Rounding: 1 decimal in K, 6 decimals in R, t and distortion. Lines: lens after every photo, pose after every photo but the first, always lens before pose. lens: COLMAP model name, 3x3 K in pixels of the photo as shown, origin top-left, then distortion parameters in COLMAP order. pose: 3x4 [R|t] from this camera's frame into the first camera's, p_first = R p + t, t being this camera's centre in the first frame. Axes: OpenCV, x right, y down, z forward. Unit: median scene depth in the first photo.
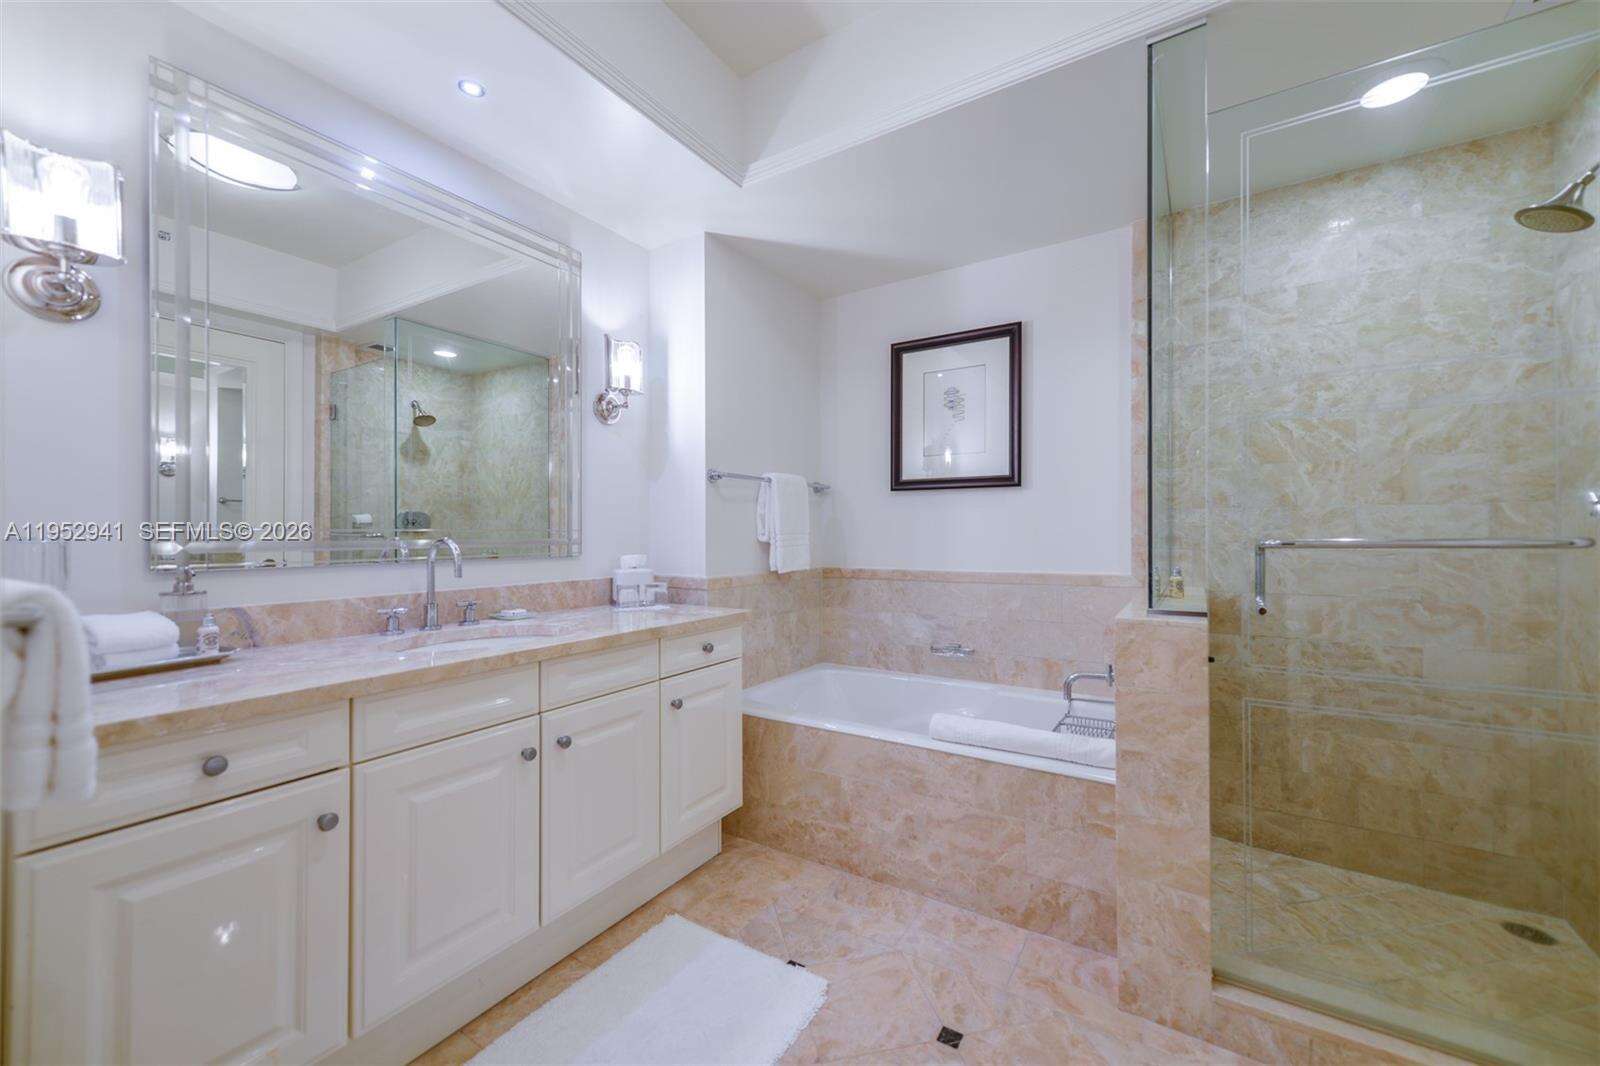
lens RADIAL K [[637.1, 0, 798.7], [0, 637.1, 530.1], [0, 0, 1]] dist [0.001552, -0.000332]
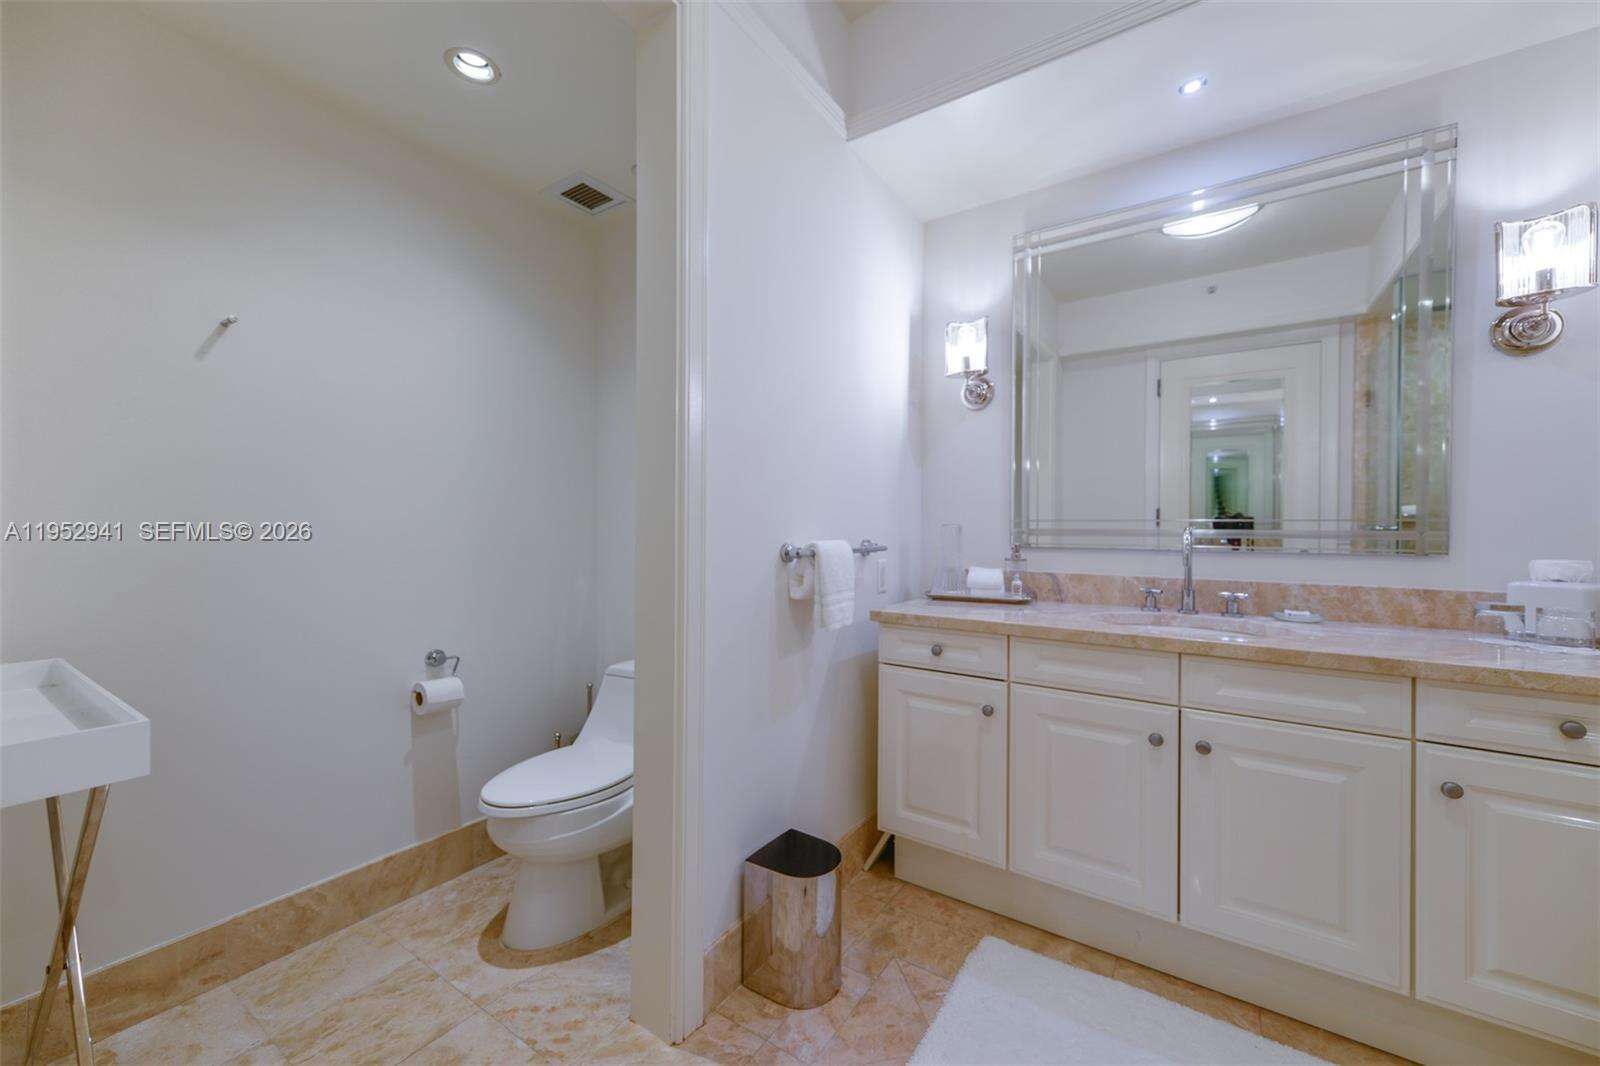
lens RADIAL K [[629.2, 0, 800.0], [0, 629.2, 533.0], [0, 0, 1]] dist [0.000551, 0.000132]
pose [[-0.055023, 0.015463, -0.998365, 0.559573], [0.000316, 0.999880, 0.015469, 0.004865], [0.998485, 0.000536, -0.055022, 0.447808]]
